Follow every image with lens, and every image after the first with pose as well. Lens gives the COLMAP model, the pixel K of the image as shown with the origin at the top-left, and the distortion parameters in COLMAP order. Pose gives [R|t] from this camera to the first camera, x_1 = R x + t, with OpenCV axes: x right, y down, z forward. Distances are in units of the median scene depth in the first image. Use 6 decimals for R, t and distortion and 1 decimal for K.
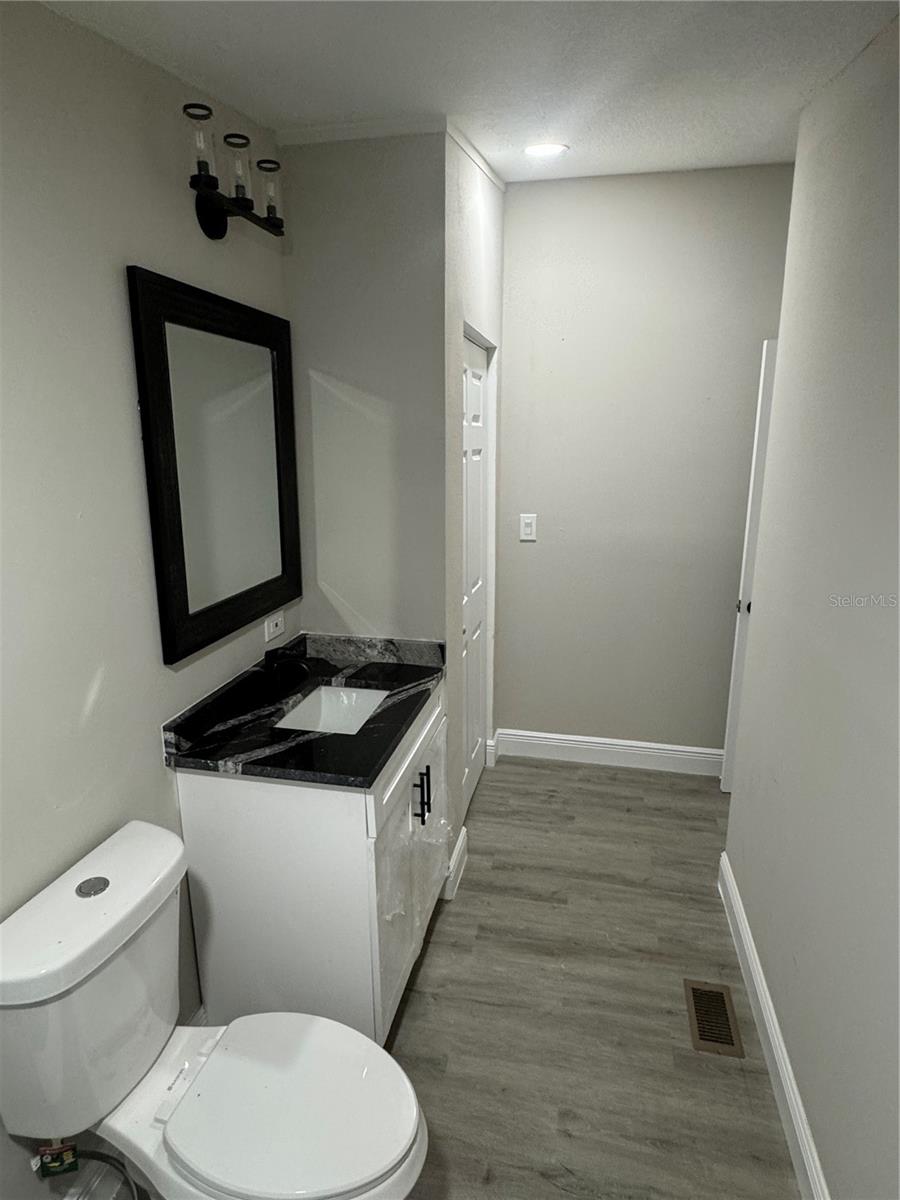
lens RADIAL K [[677.2, 0, 450.2], [0, 677.2, 590.8], [0, 0, 1]] dist [0.008777, -0.000440]
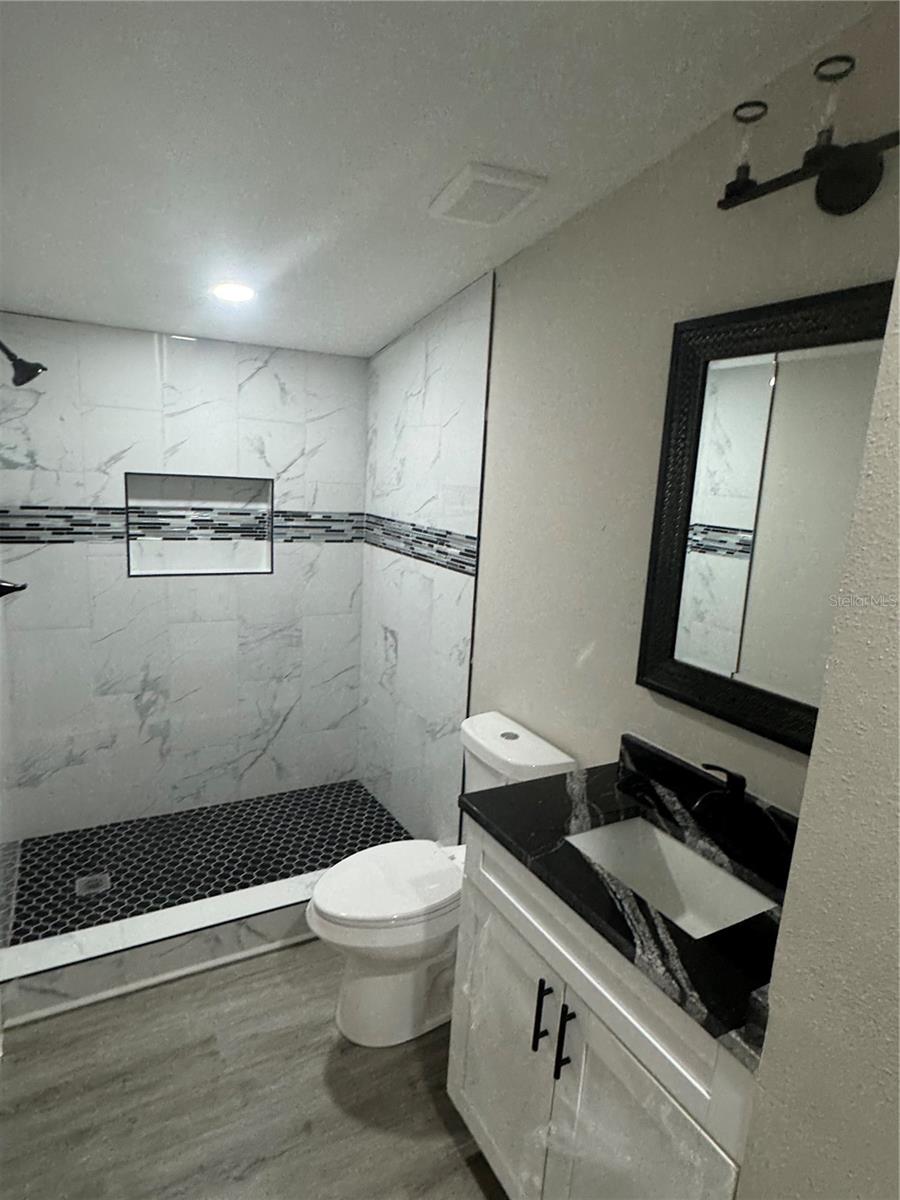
lens RADIAL K [[677.2, 0, 445.1], [0, 677.2, 609.9], [0, 0, 1]] dist [0.008777, -0.000440]
pose [[-0.750011, 0.102329, -0.653462, 0.483488], [-0.195703, 0.909392, 0.367025, -0.317356], [0.631810, 0.403157, -0.662028, 1.386451]]
